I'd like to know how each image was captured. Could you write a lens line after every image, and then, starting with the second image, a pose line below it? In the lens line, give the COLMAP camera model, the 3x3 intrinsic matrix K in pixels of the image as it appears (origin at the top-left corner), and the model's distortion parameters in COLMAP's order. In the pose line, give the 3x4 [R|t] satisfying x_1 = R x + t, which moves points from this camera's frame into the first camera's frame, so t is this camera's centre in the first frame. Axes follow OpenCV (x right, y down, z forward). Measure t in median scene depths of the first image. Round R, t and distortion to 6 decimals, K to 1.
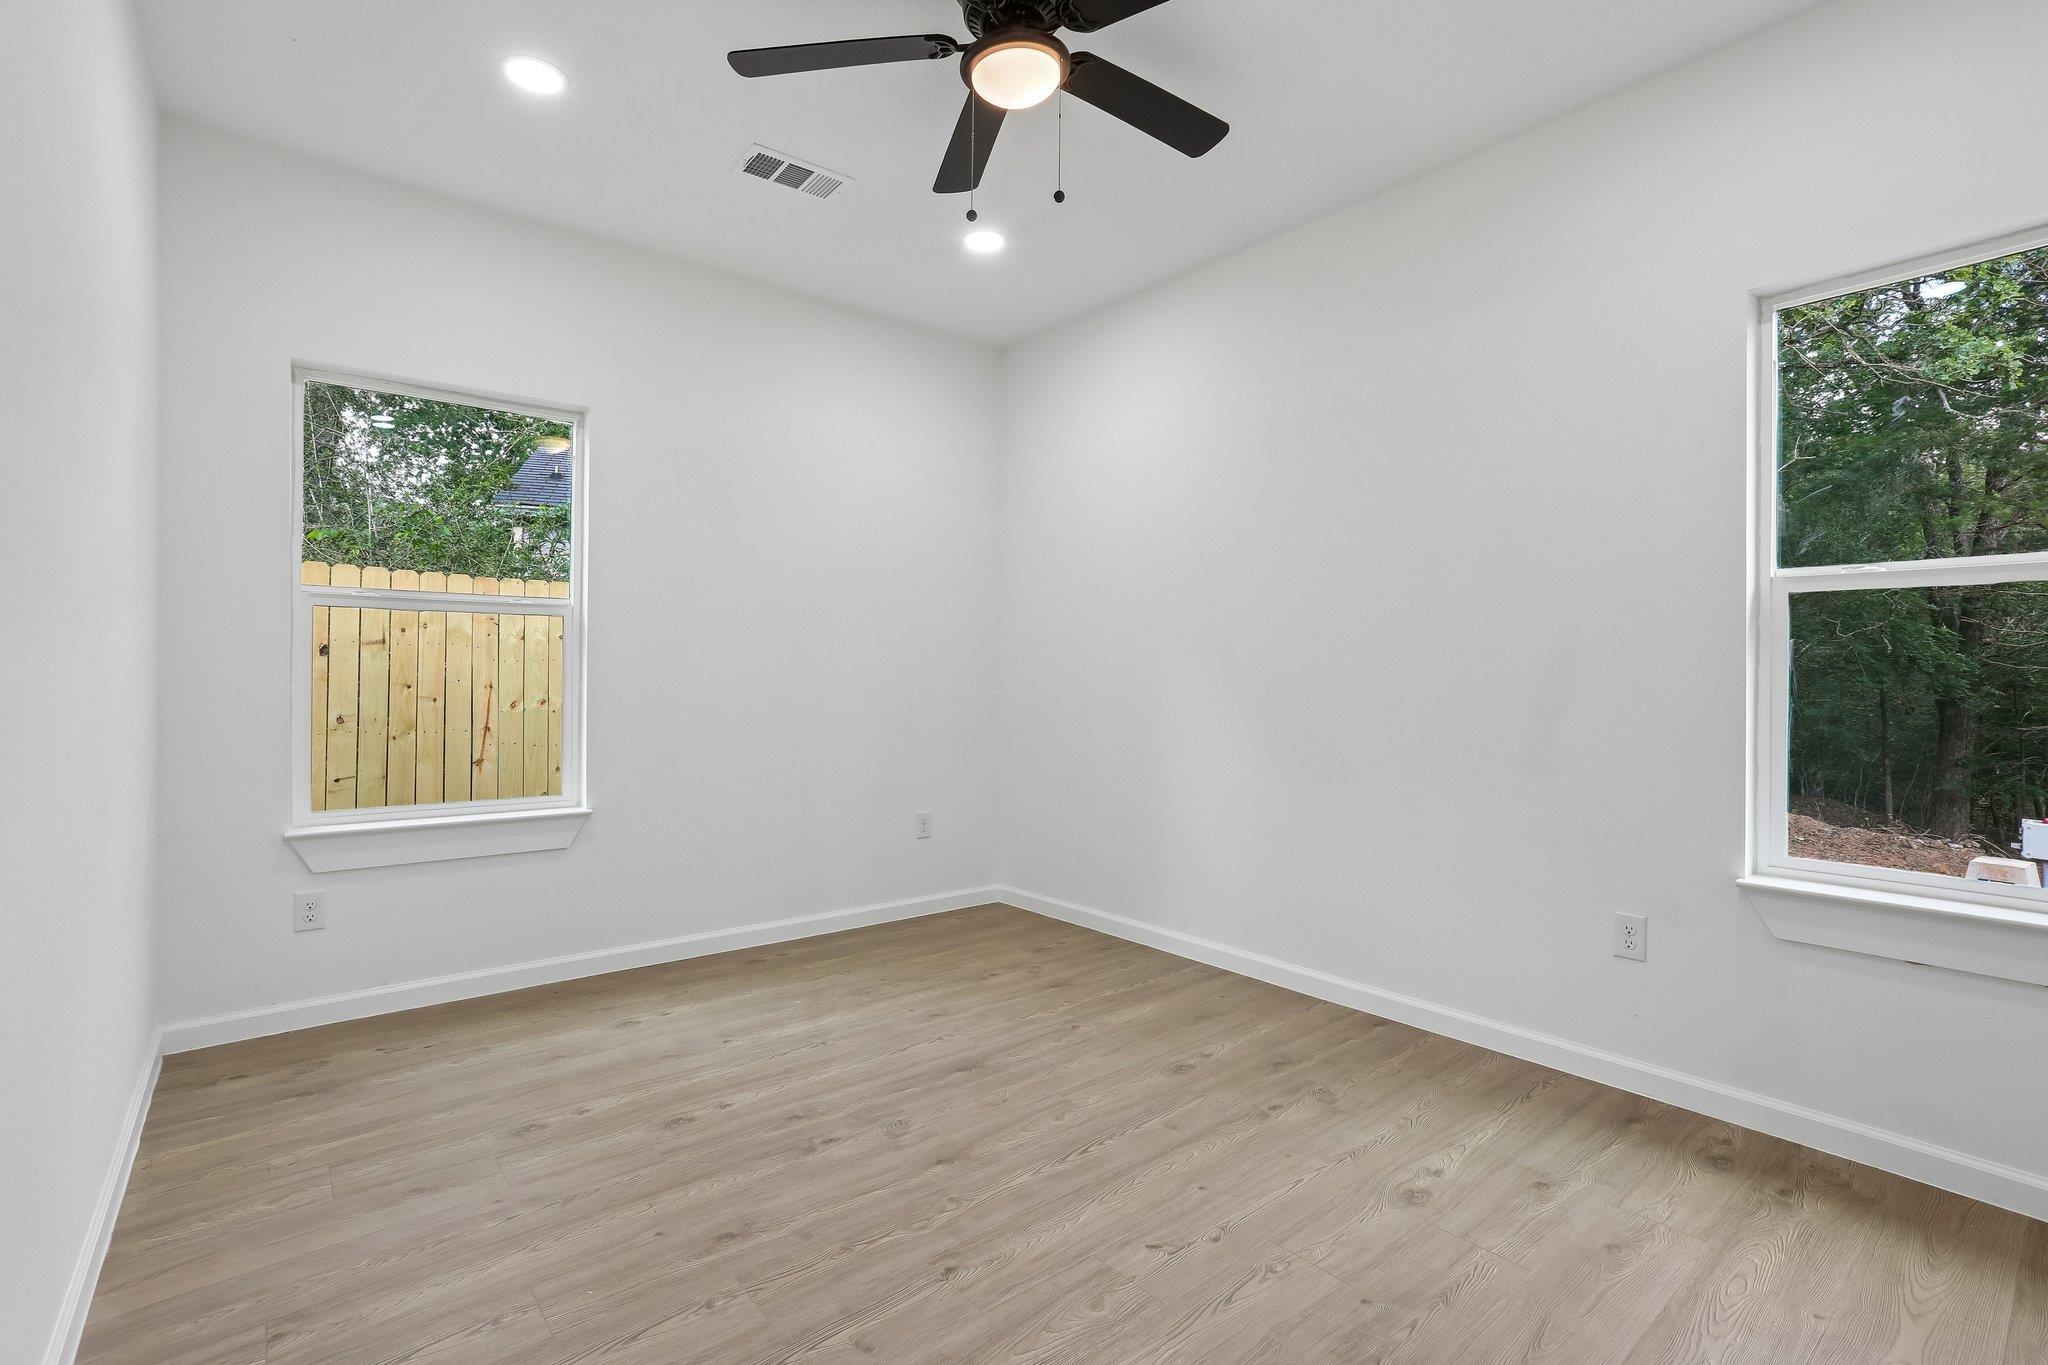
lens RADIAL K [[923.1, 0, 1027.5], [0, 923.1, 665.9], [0, 0, 1]] dist [-0.059091, 0.030735]
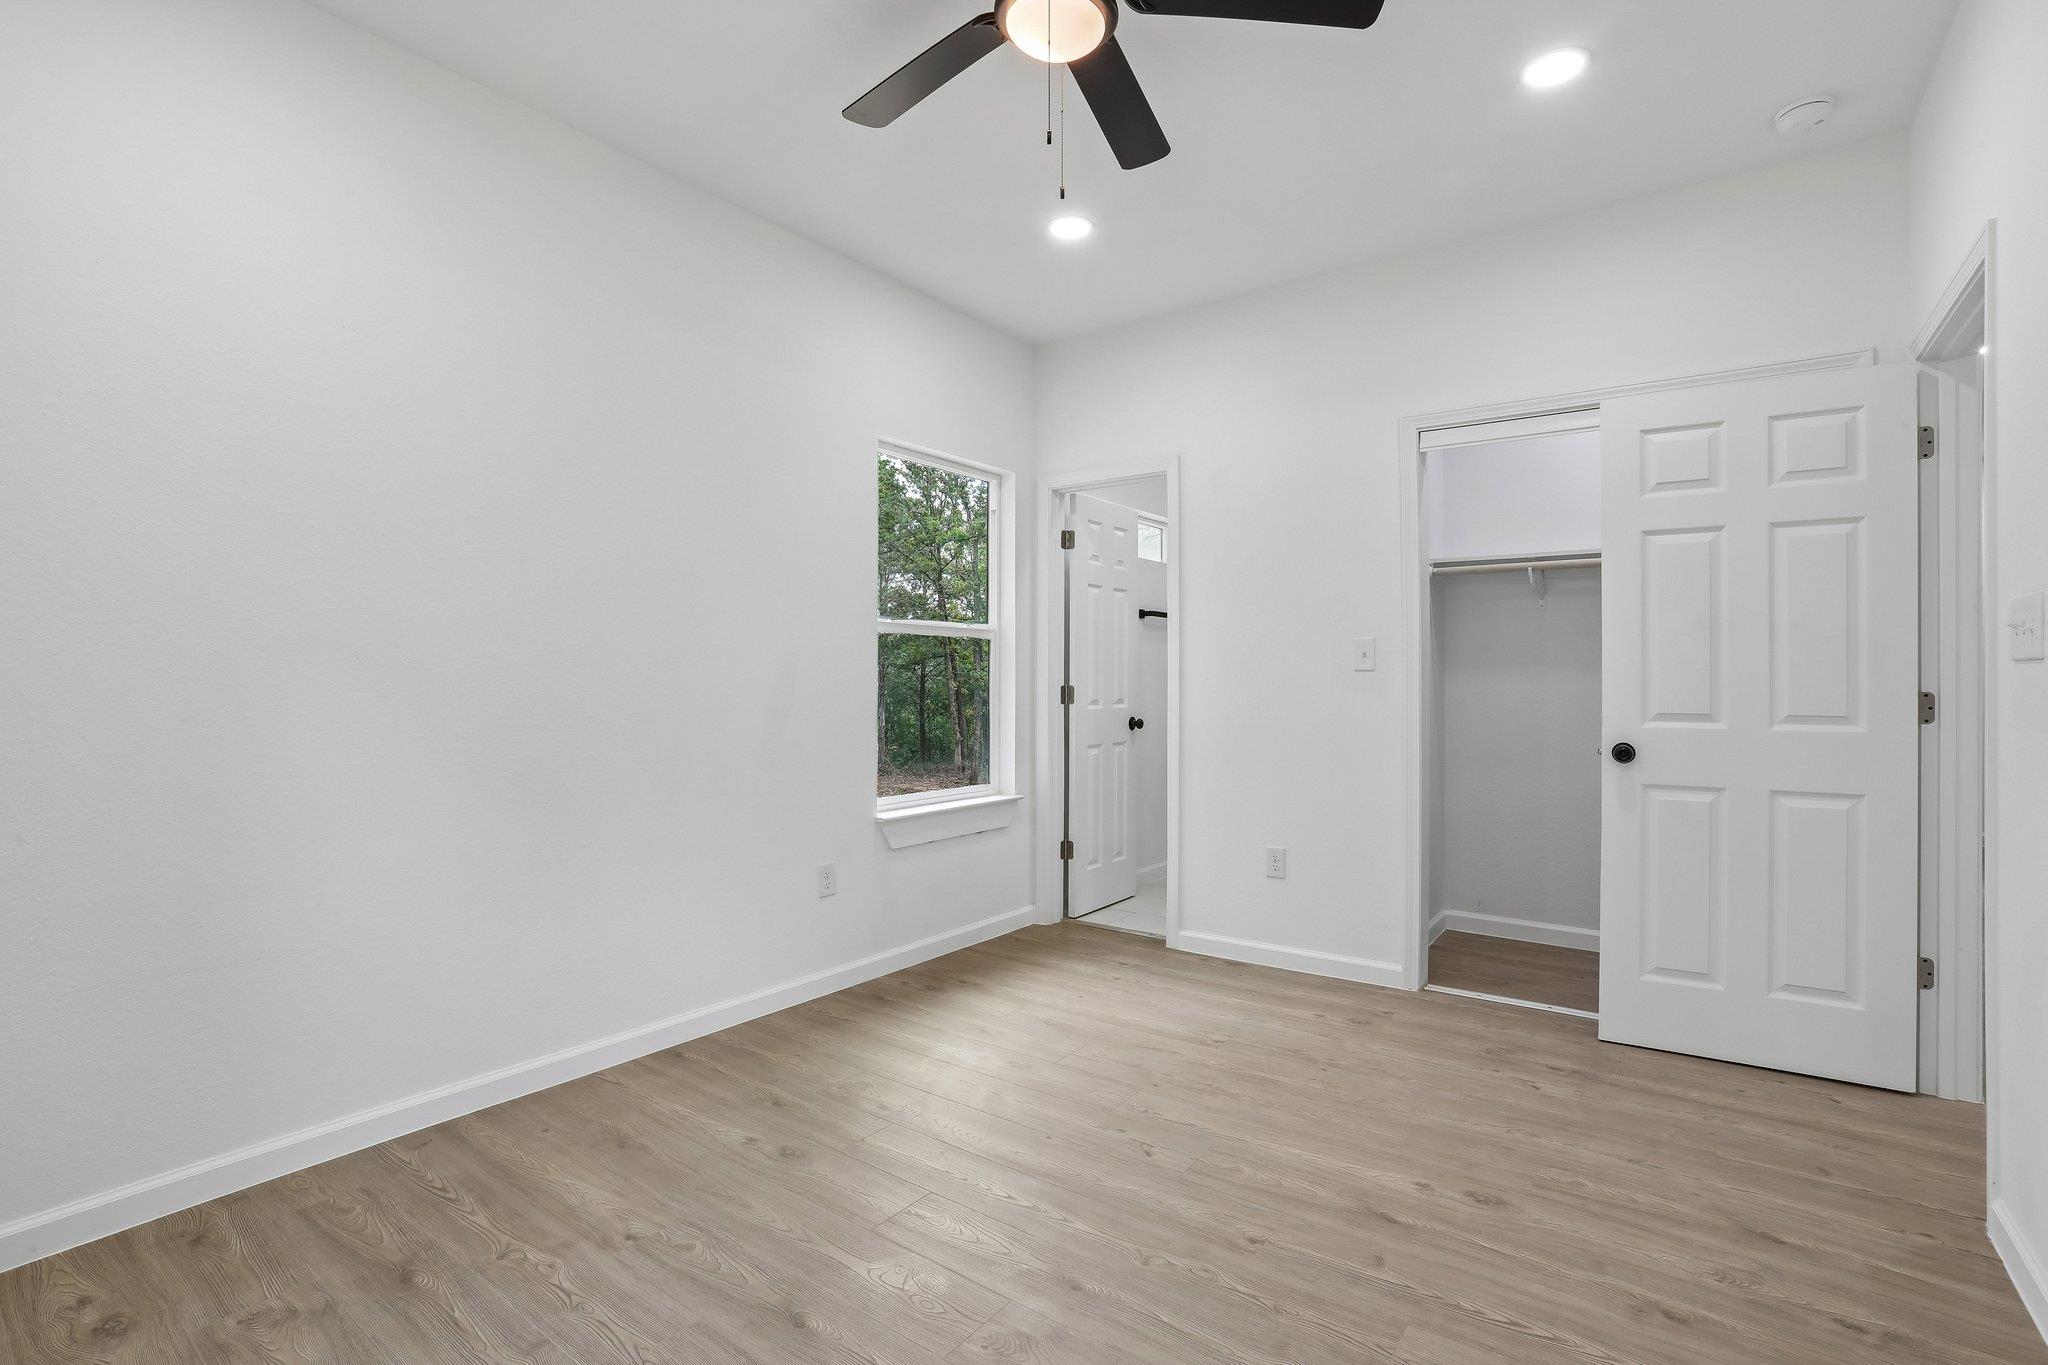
lens RADIAL K [[923.1, 0, 1027.5], [0, 923.1, 665.9], [0, 0, 1]] dist [-0.059091, 0.030735]
pose [[-0.224213, 0.011239, 0.974475, -0.668662], [-0.017444, 0.999727, -0.015544, -0.001555], [-0.974384, -0.020484, -0.223956, 0.930405]]
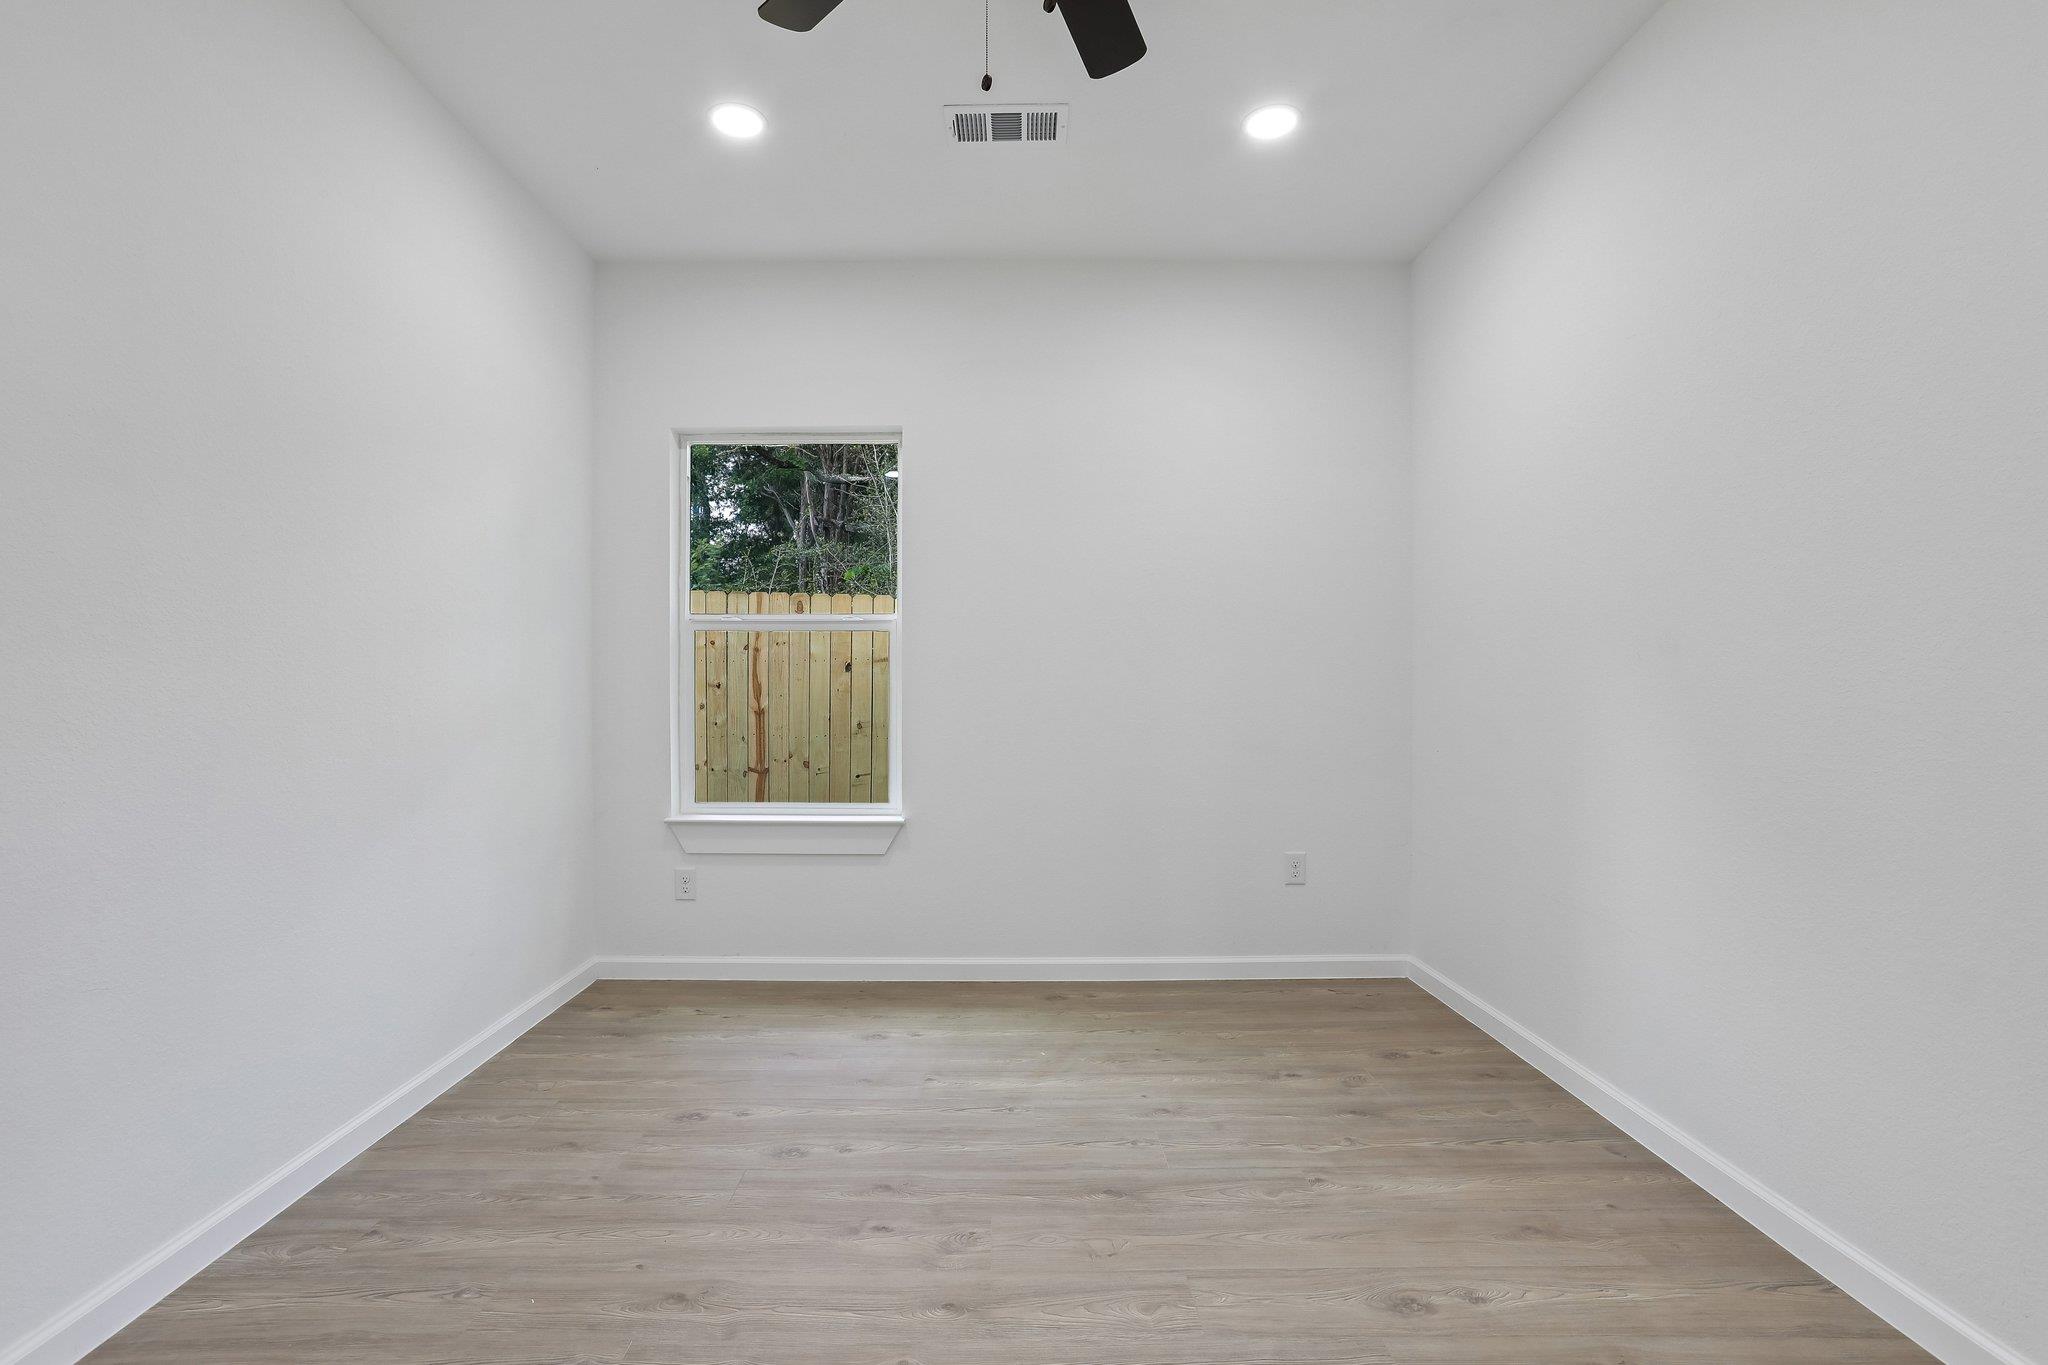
lens RADIAL K [[936.0, 0, 1024.0], [0, 936.0, 682.5], [0, 0, 1]] dist [-0.054423, 0.032018]
pose [[0.778567, -0.007108, -0.627521, 0.343524], [0.010696, 0.999941, 0.001945, 0.004887], [0.627470, -0.008226, 0.778597, 0.322709]]
